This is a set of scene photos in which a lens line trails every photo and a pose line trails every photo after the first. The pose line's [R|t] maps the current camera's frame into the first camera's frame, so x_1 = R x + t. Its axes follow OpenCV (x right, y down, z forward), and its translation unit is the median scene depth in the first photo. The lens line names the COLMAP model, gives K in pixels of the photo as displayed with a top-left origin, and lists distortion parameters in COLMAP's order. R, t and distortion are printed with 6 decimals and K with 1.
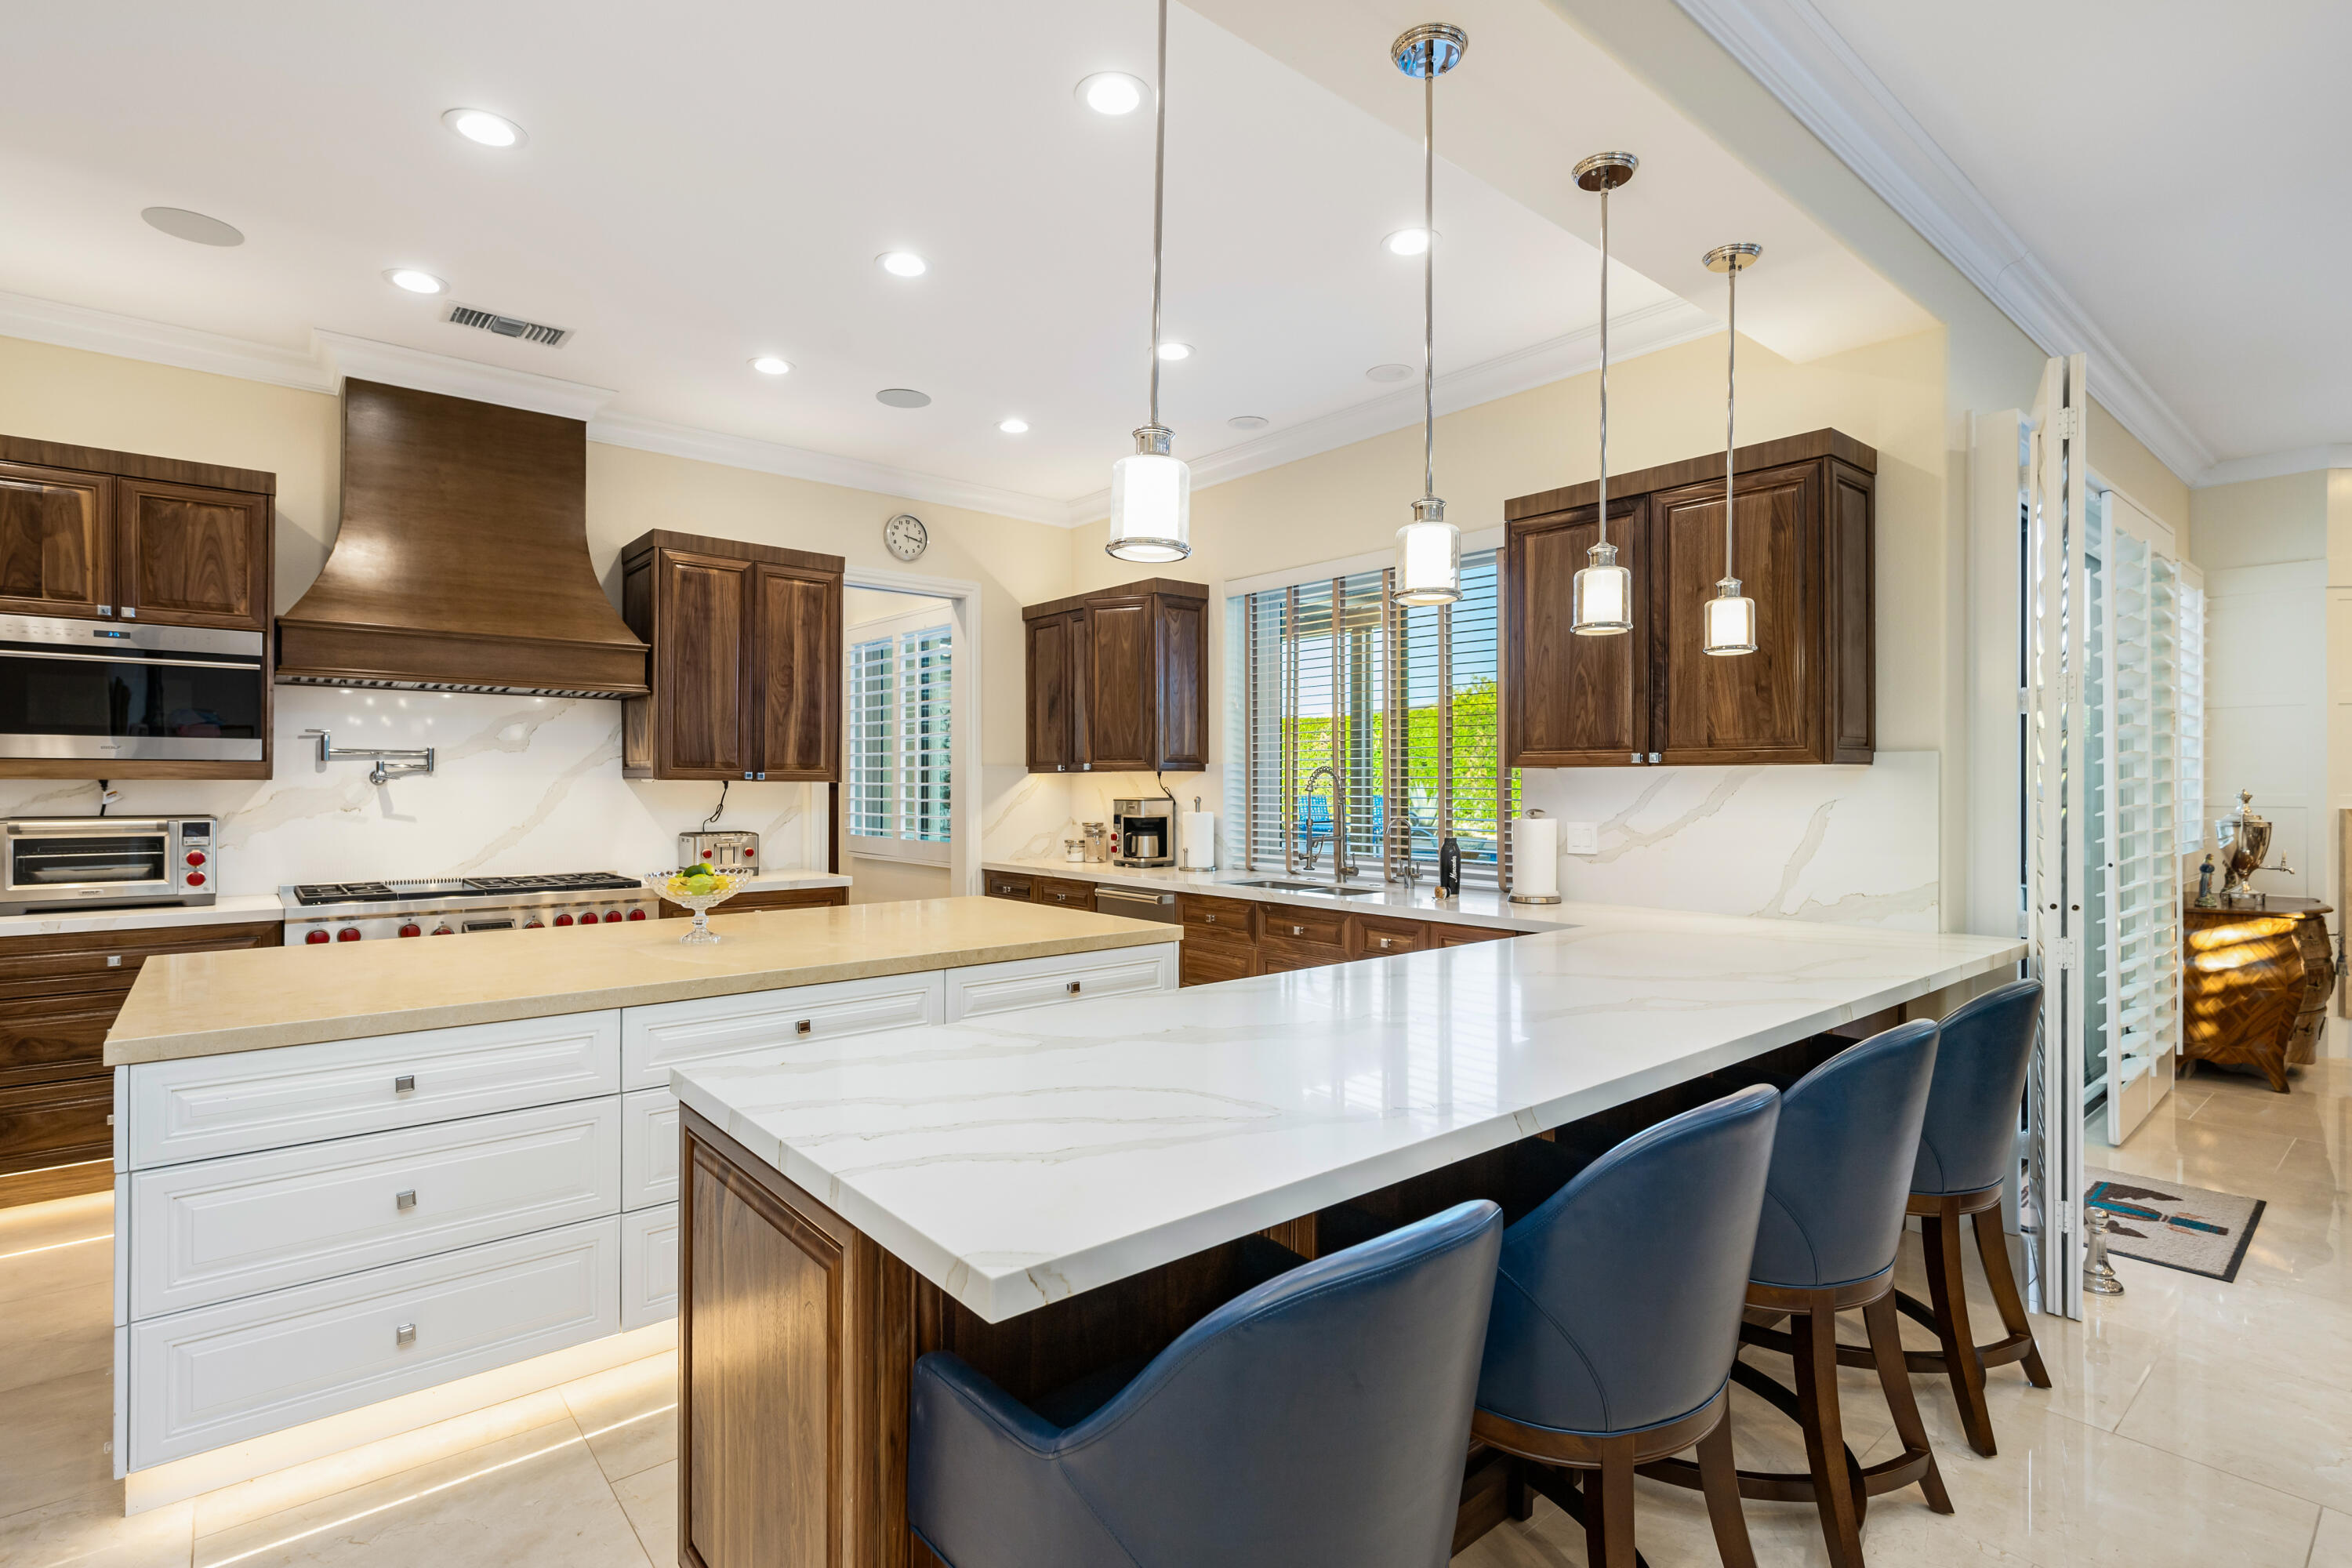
lens RADIAL K [[1141.5, 0, 1176.1], [0, 1141.5, 778.1], [0, 0, 1]] dist [-0.000198, 0.002665]
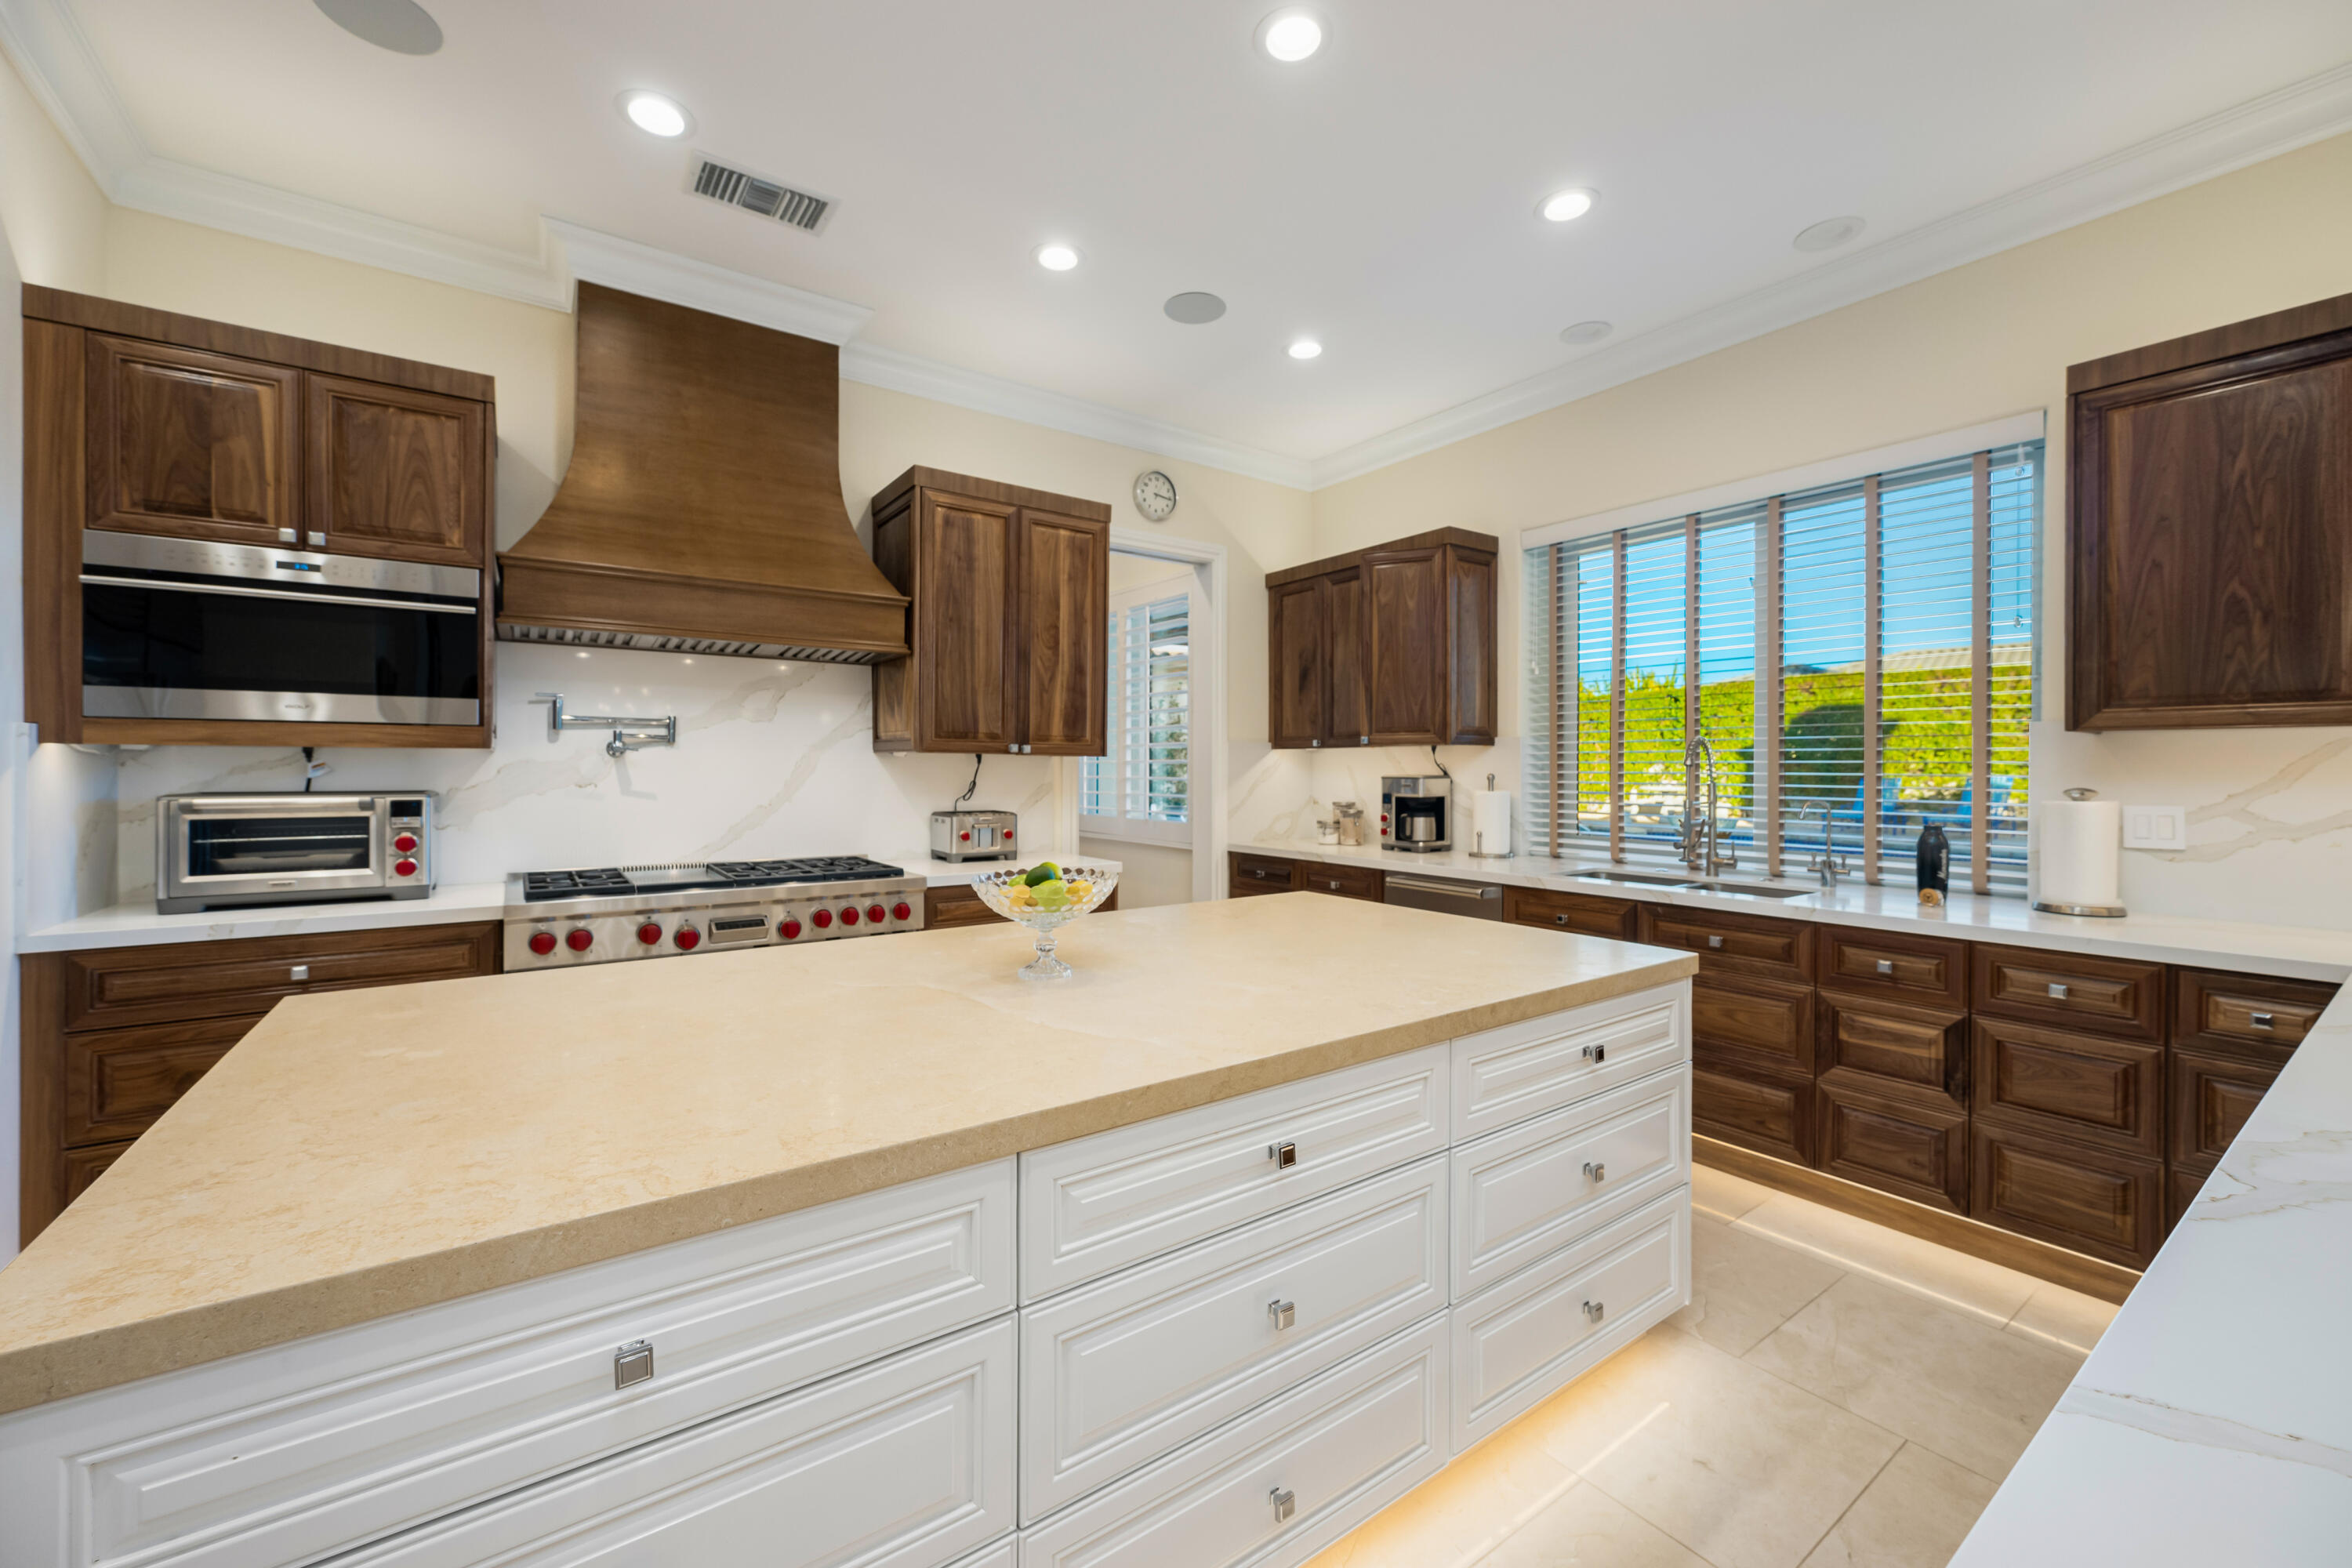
lens RADIAL K [[948.8, 0, 1178.5], [0, 948.8, 766.4], [0, 0, 1]] dist [0.002481, -0.000292]
pose [[0.996364, 0.000878, -0.085189, -0.205351], [-0.000537, 0.999992, 0.004027, 0.009824], [0.085192, -0.003967, 0.996357, 0.309533]]
